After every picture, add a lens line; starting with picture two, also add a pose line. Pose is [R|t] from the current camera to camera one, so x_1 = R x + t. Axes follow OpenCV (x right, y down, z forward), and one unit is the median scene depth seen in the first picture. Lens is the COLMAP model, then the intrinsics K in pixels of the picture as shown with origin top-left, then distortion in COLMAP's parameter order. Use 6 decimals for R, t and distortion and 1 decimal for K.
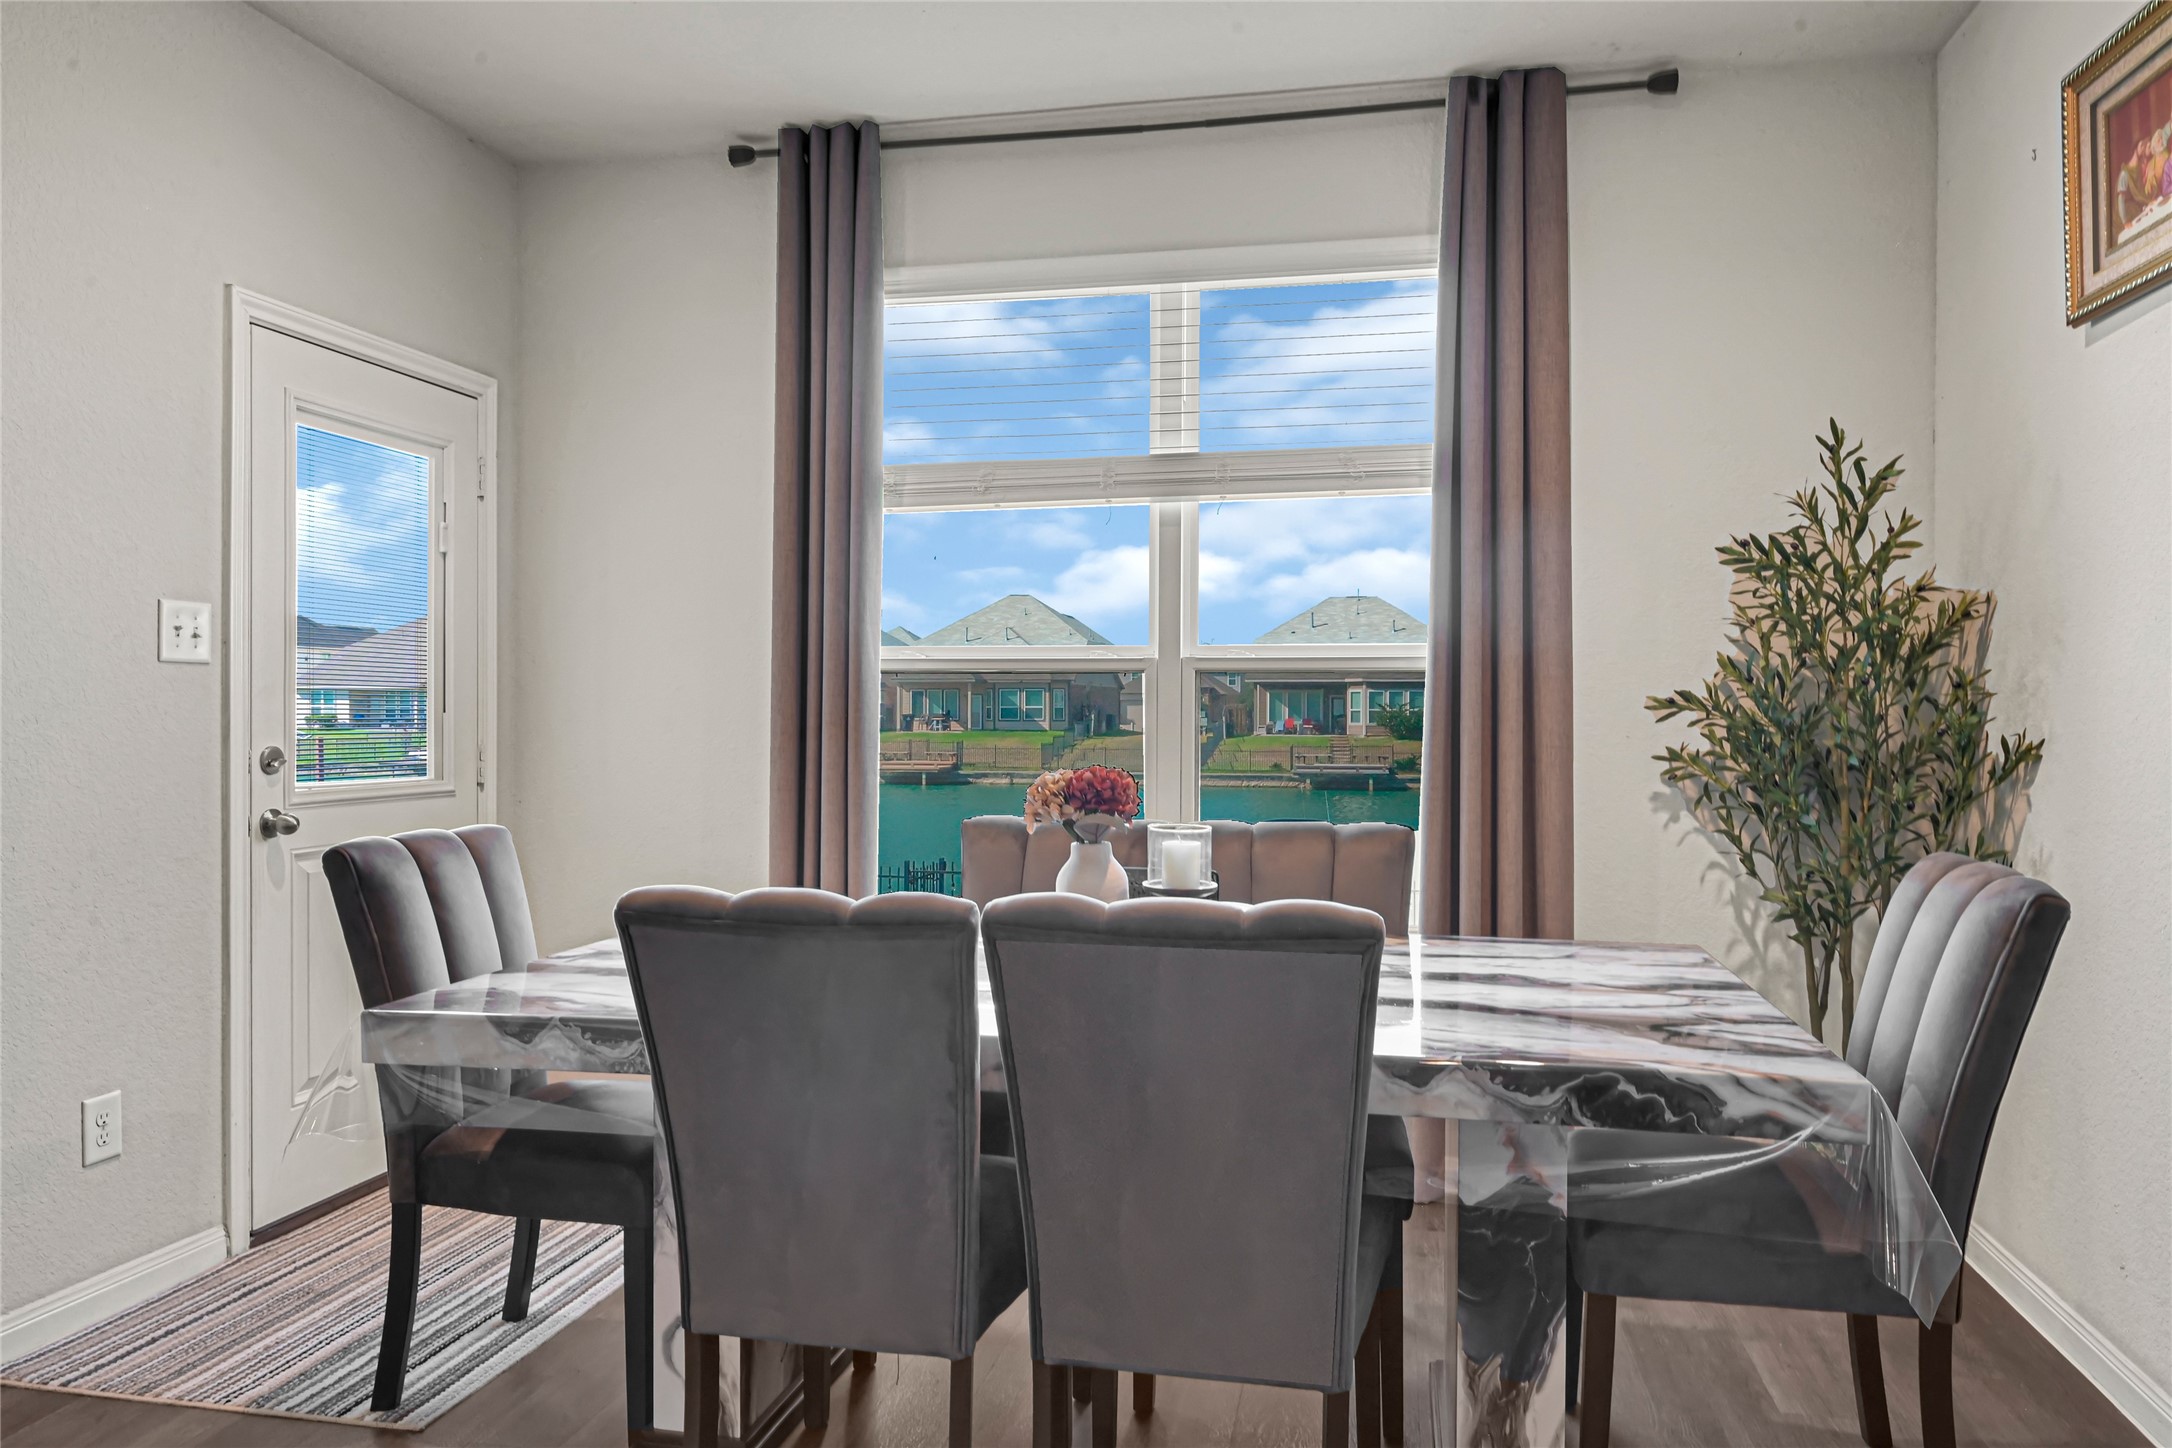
lens RADIAL K [[1474.1, 0, 1086.0], [0, 1474.1, 724.0], [0, 0, 1]] dist [-0.002810, -0.001576]
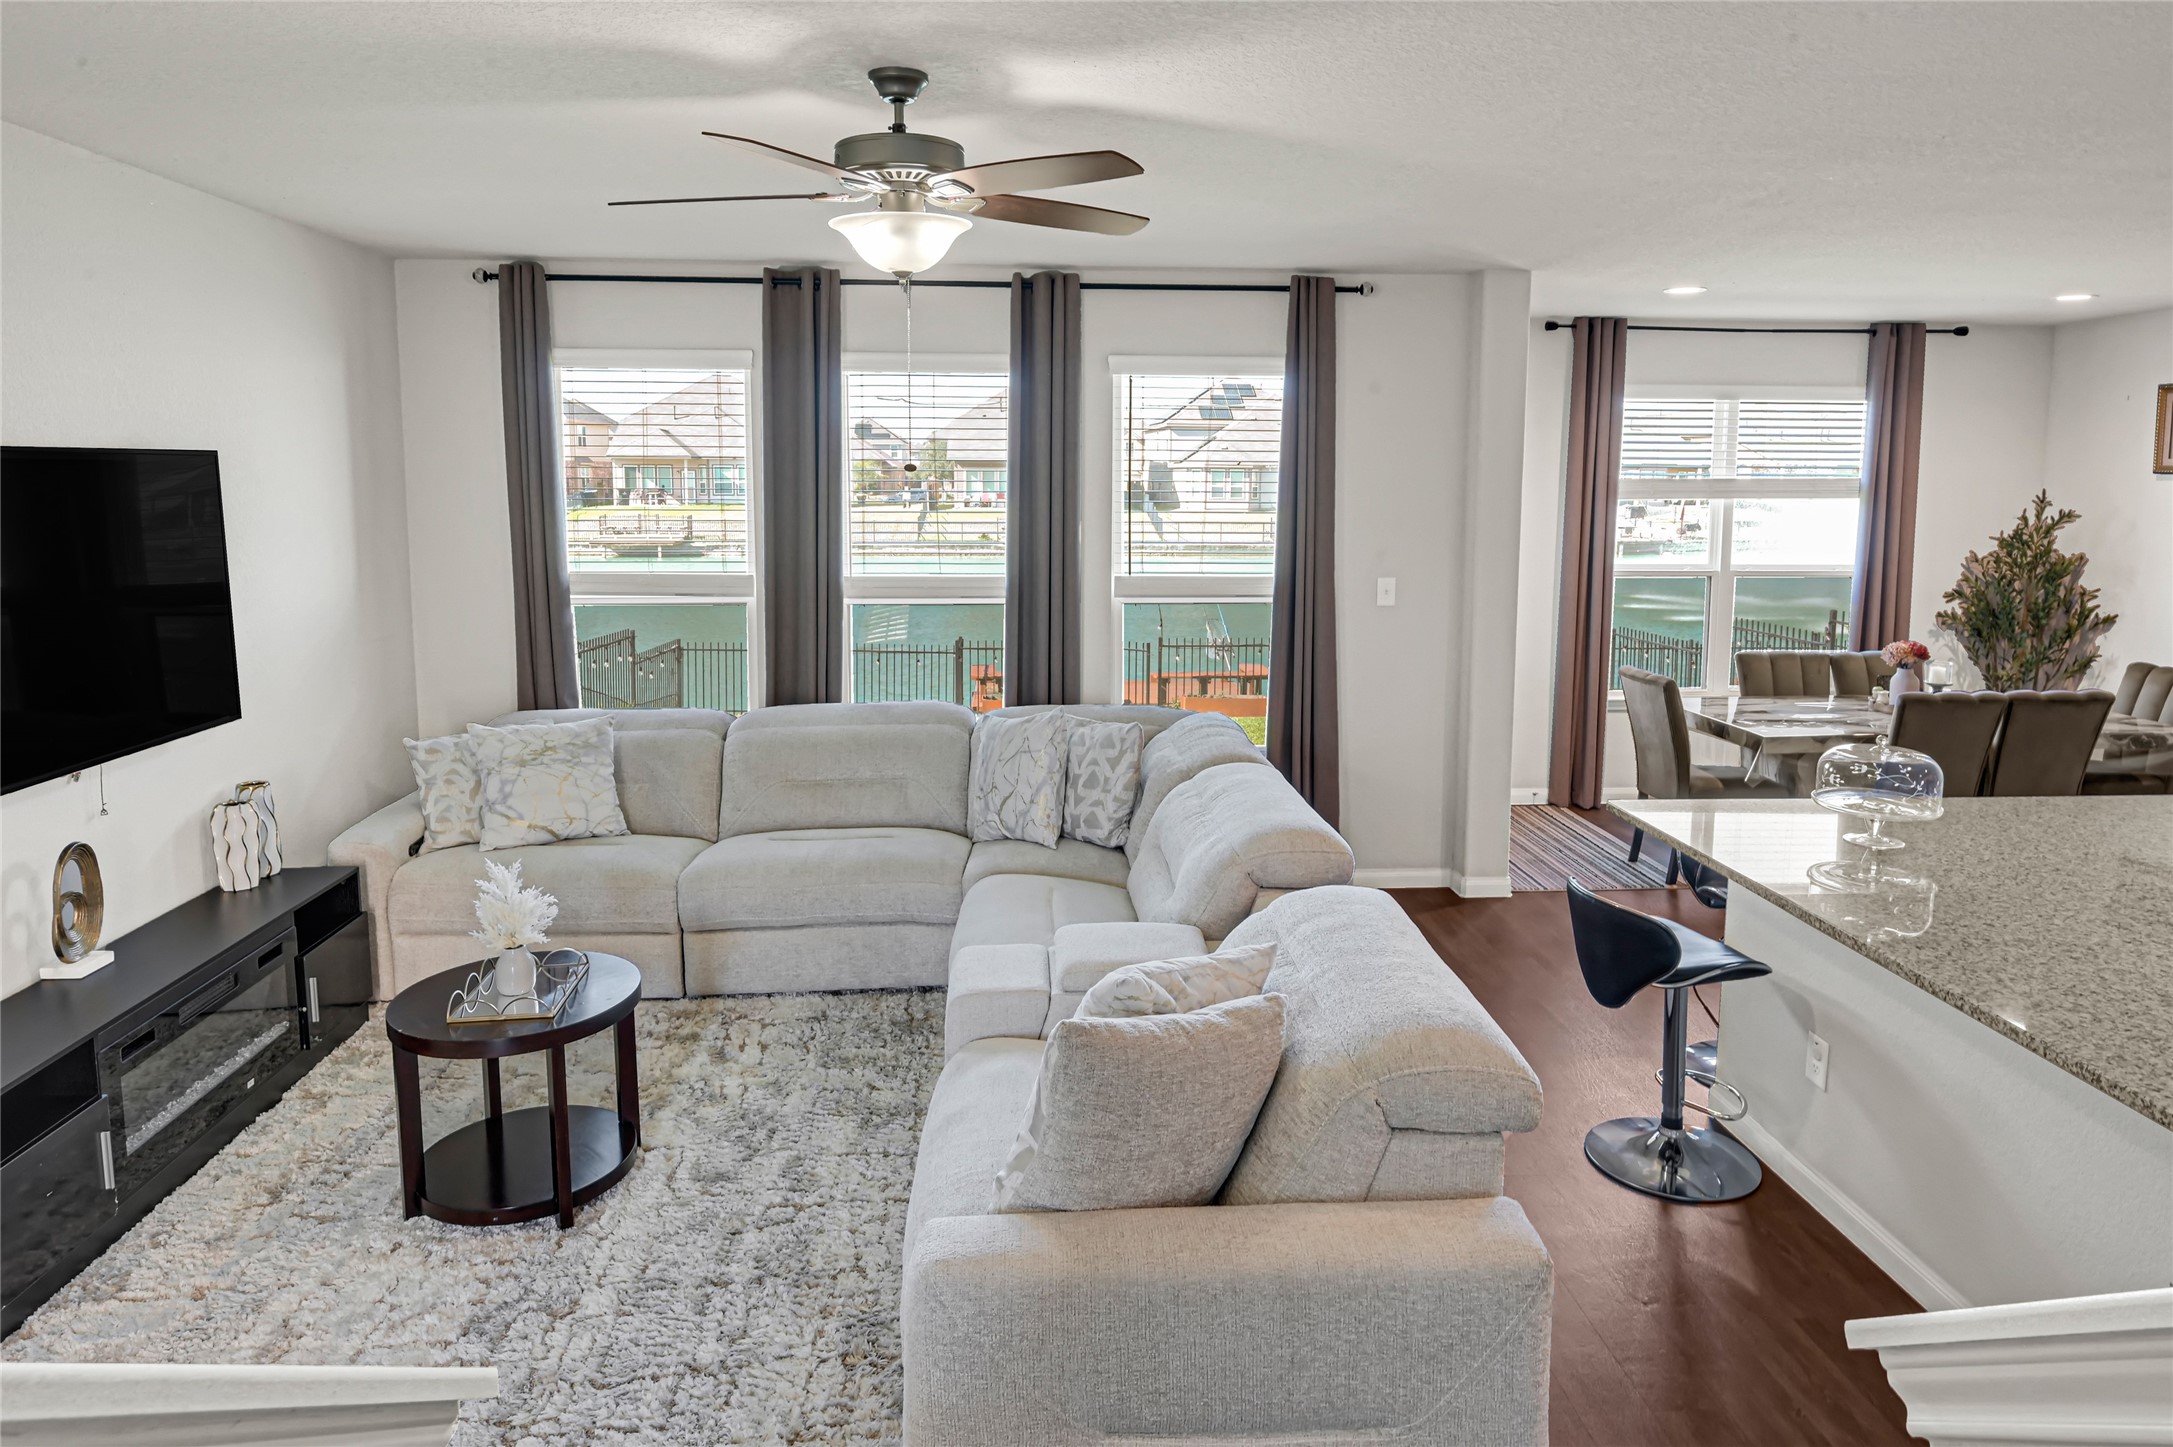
lens RADIAL K [[1355.5, 0, 1102.3], [0, 1355.5, 623.4], [0, 0, 1]] dist [-0.001720, 0.000647]
pose [[0.959006, -0.028346, 0.281964, -1.401477], [-0.000120, 0.994944, 0.100433, -0.170308], [-0.283385, -0.096350, 0.954154, -0.654861]]
